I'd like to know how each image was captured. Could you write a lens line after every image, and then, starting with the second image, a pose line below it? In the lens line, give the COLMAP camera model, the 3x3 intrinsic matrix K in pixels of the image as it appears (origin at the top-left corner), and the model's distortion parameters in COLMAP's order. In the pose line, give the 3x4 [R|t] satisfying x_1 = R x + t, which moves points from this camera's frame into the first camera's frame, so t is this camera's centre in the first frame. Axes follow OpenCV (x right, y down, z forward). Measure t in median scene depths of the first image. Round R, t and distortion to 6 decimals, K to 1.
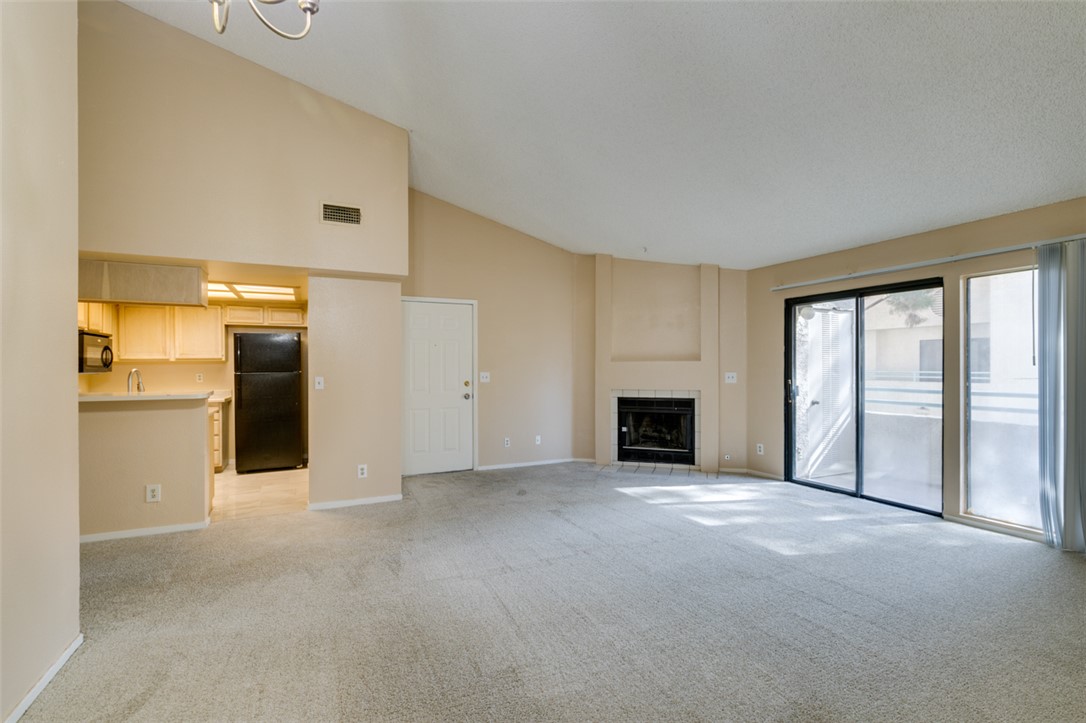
lens RADIAL K [[487.1, 0, 545.6], [0, 487.1, 365.9], [0, 0, 1]] dist [0.003234, -0.000458]
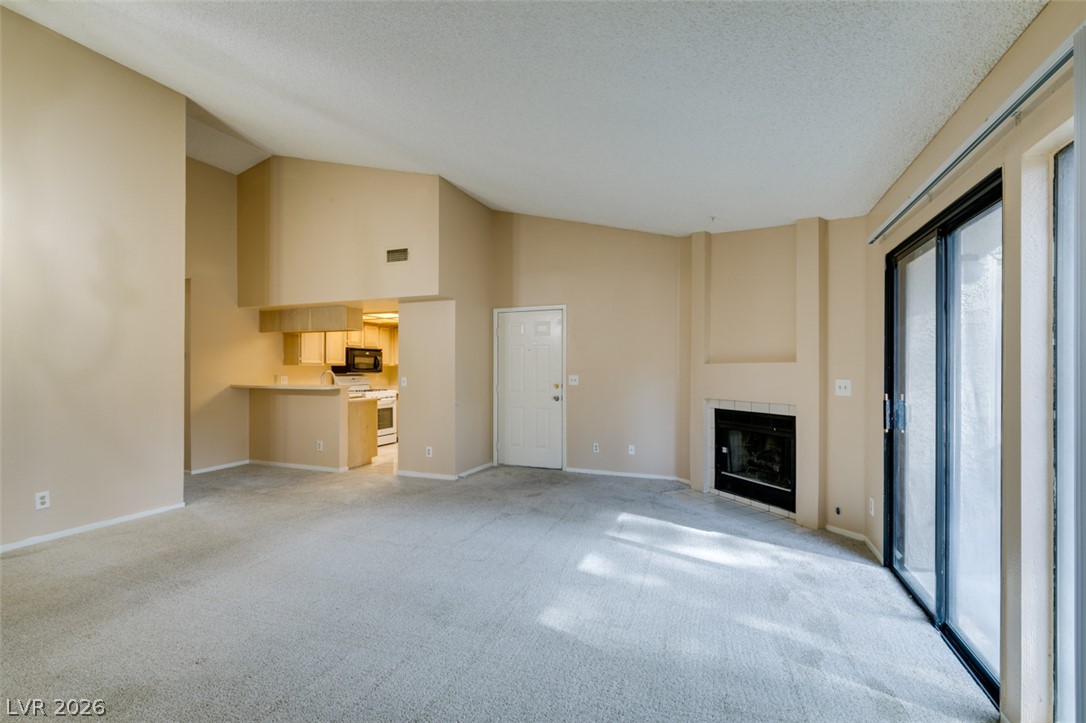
lens RADIAL K [[487.1, 0, 541.5], [0, 487.1, 367.4], [0, 0, 1]] dist [0.003234, -0.000458]
pose [[0.677647, -0.000834, -0.735387, 0.640940], [0.000305, 1.000000, -0.000853, -0.002541], [0.735388, 0.000354, 0.677647, 0.299939]]
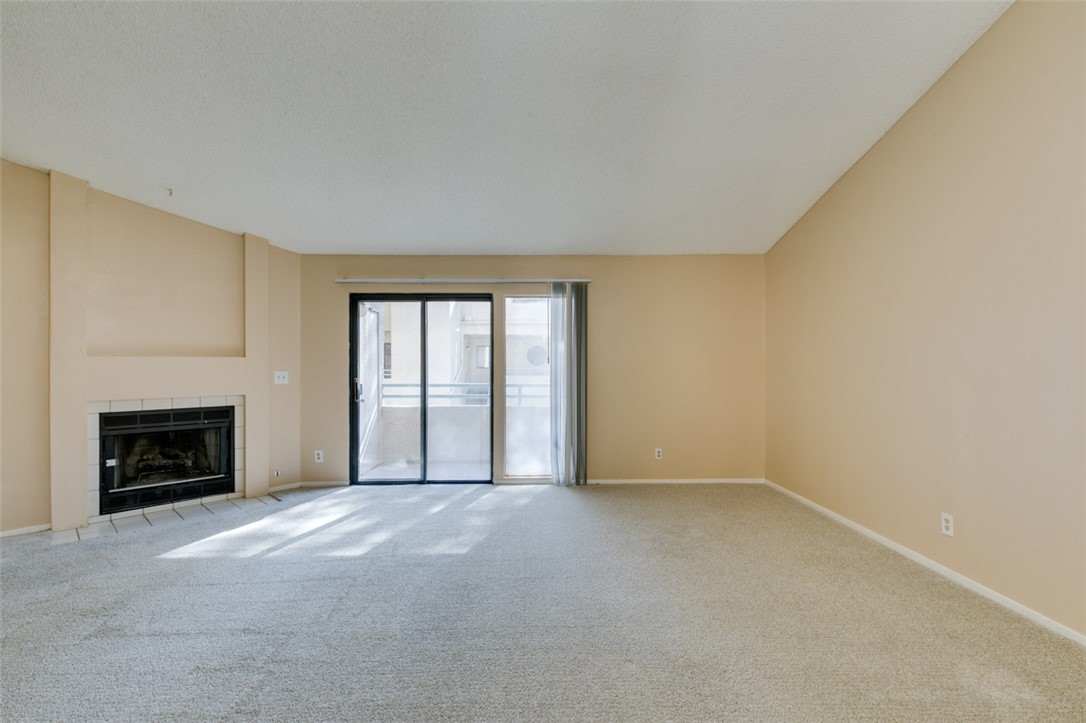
lens RADIAL K [[487.1, 0, 534.9], [0, 487.1, 366.8], [0, 0, 1]] dist [0.003234, -0.000458]
pose [[0.429012, -0.001649, 0.903297, -0.209908], [-0.002366, 0.999993, 0.002949, 0.001973], [-0.903296, -0.003403, 0.429005, 0.270837]]
